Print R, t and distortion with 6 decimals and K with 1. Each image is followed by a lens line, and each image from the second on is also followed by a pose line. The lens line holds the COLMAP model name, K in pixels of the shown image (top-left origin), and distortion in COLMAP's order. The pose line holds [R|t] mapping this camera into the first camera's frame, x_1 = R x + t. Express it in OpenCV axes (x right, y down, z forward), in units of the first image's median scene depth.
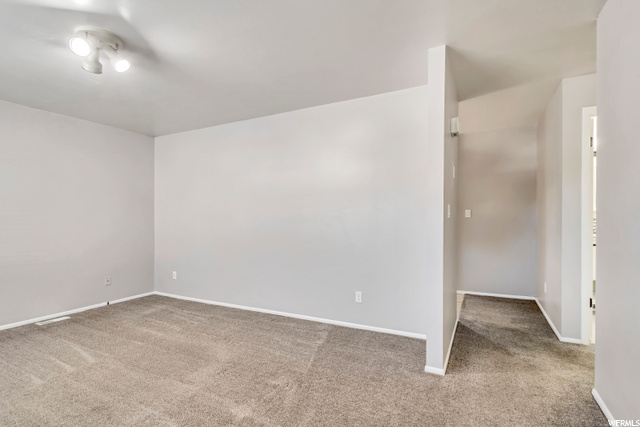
lens RADIAL K [[302.1, 0, 322.9], [0, 302.1, 218.9], [0, 0, 1]] dist [0.022909, 0.000174]
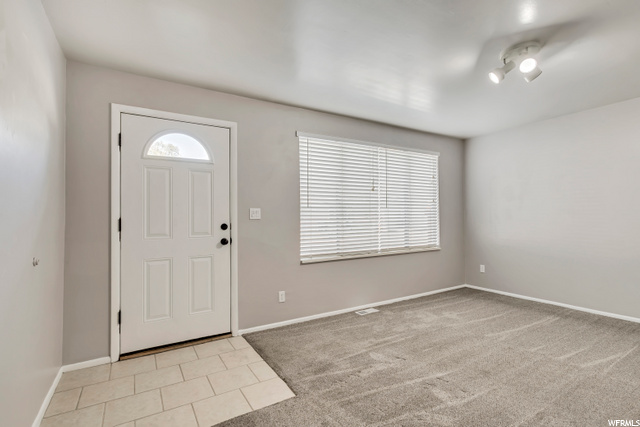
lens RADIAL K [[302.1, 0, 322.9], [0, 302.1, 218.9], [0, 0, 1]] dist [0.022909, 0.000174]
pose [[-0.501751, 0.011658, -0.864934, 0.494424], [0.017726, 0.999838, 0.003193, -0.012311], [0.864830, -0.013730, -0.501876, 0.800803]]
